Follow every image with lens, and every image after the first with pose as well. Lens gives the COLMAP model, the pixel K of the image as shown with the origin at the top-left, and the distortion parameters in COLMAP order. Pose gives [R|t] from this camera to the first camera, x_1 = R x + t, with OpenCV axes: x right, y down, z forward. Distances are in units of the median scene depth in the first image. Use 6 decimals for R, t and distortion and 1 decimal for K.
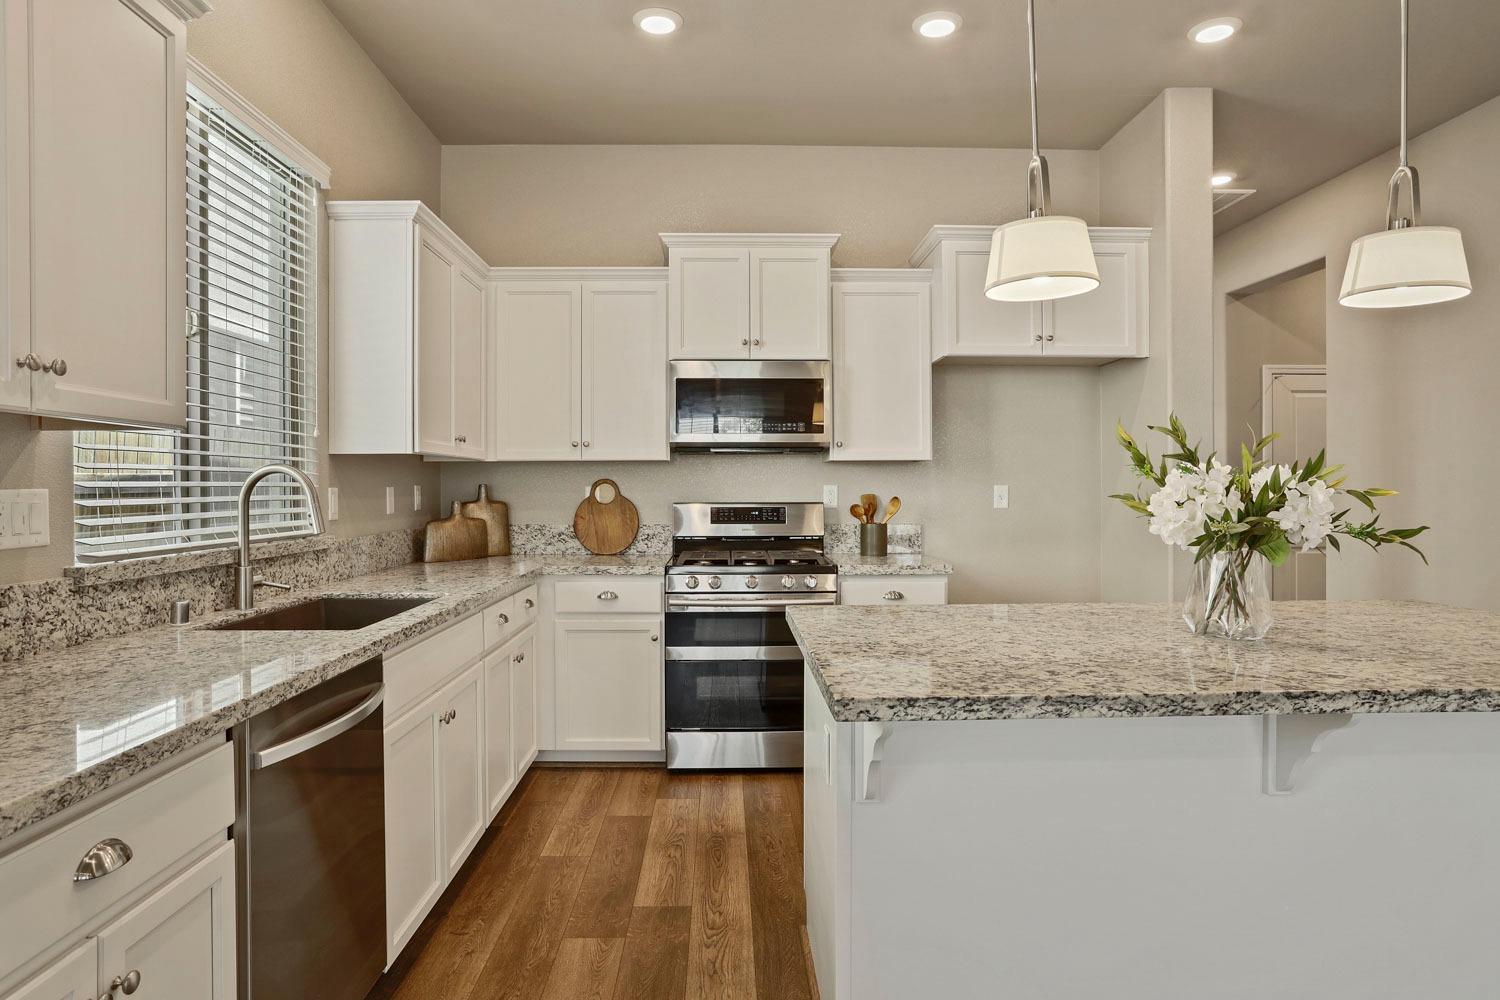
lens RADIAL K [[880.1, 0, 750.0], [0, 880.1, 500.0], [0, 0, 1]] dist [-0.029245, -0.000023]
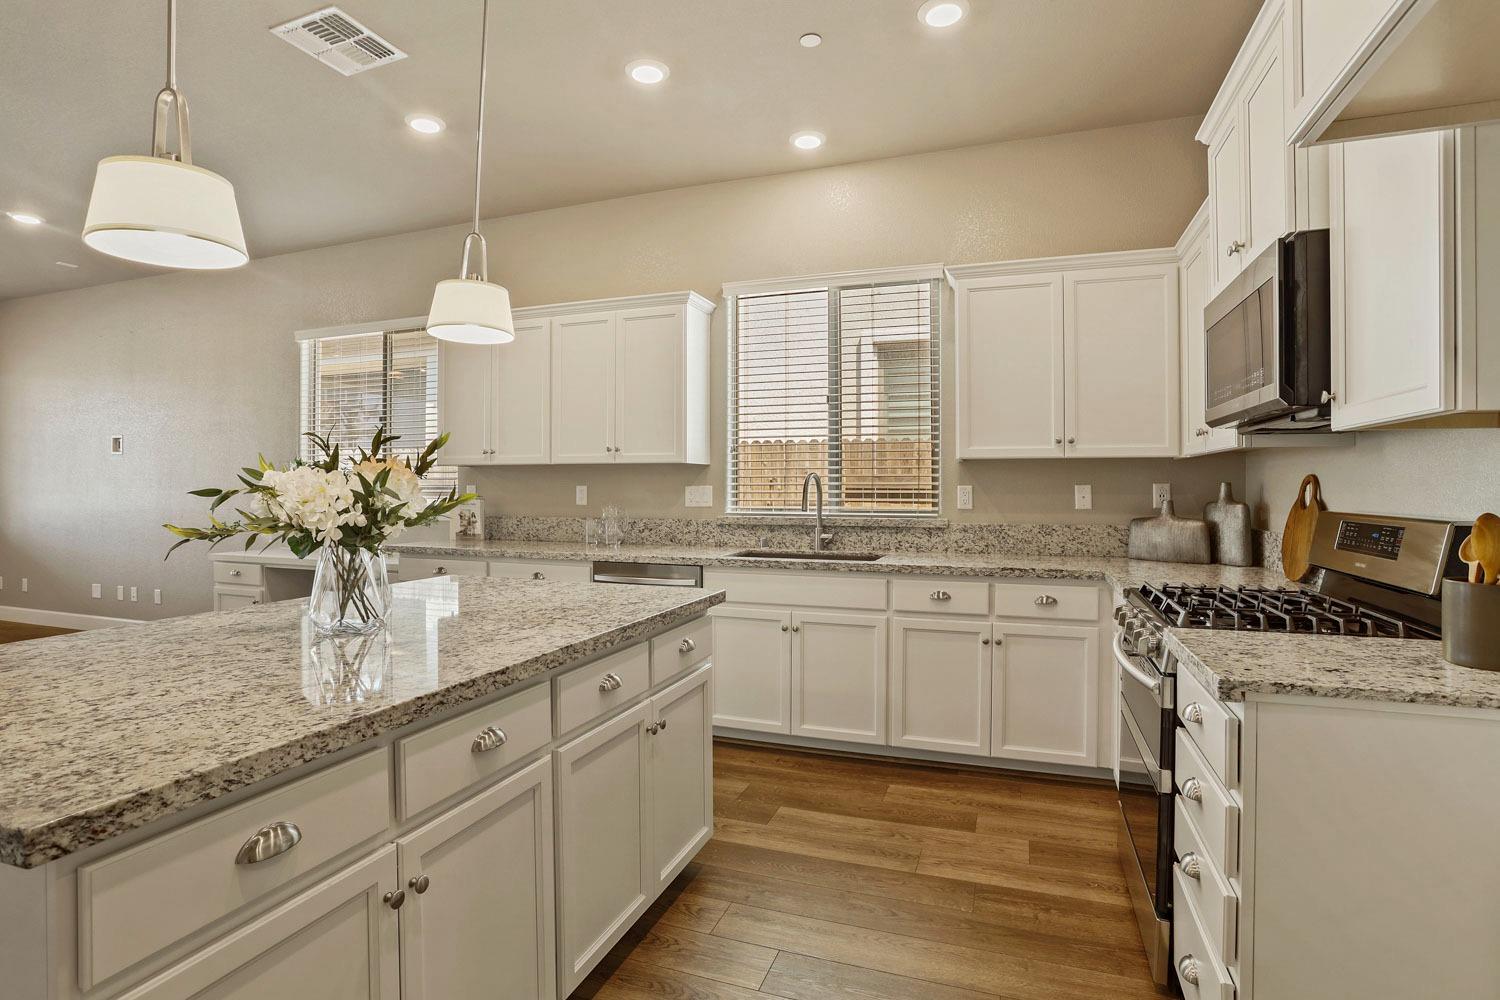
lens RADIAL K [[780.6, 0, 753.7], [0, 780.6, 477.6], [0, 0, 1]] dist [-0.031267, 0.000720]
pose [[-0.367974, -0.004974, -0.929823, 0.818920], [-0.010694, 0.999942, -0.001117, -0.022577], [0.929774, 0.009532, -0.368006, 1.170504]]
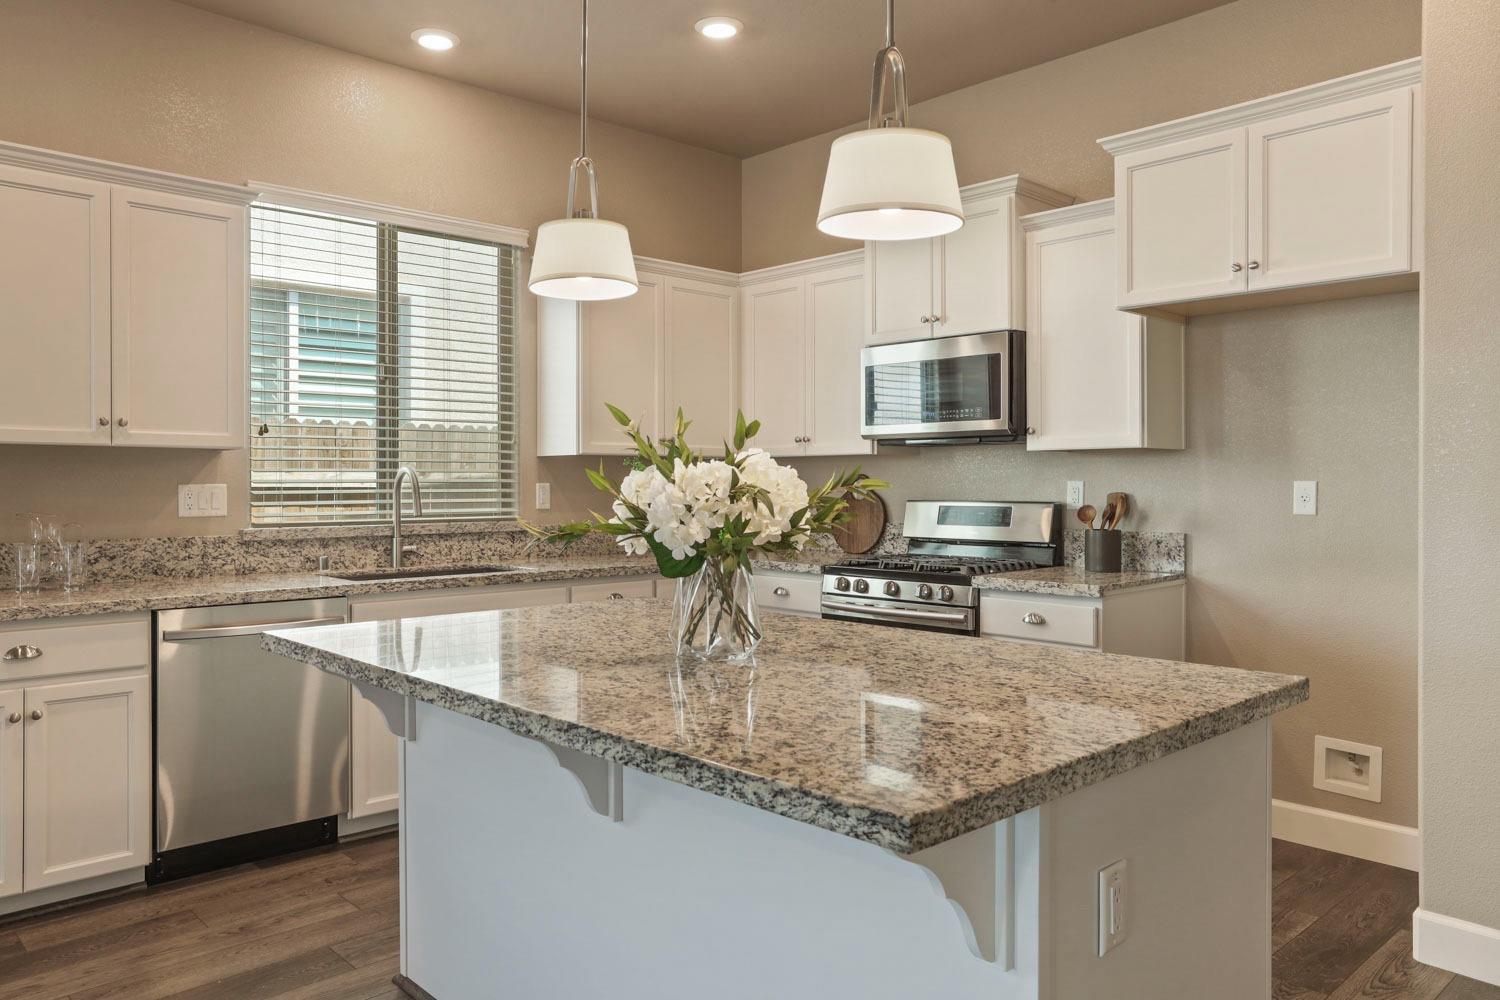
lens RADIAL K [[1068.6, 0, 750.0], [0, 1068.6, 500.0], [0, 0, 1]] dist [-0.032387, 0.000527]
pose [[0.668322, 0.014010, -0.743741, 0.889383], [-0.010524, 0.999901, 0.009378, -0.007716], [0.743798, 0.001560, 0.668403, 0.197647]]
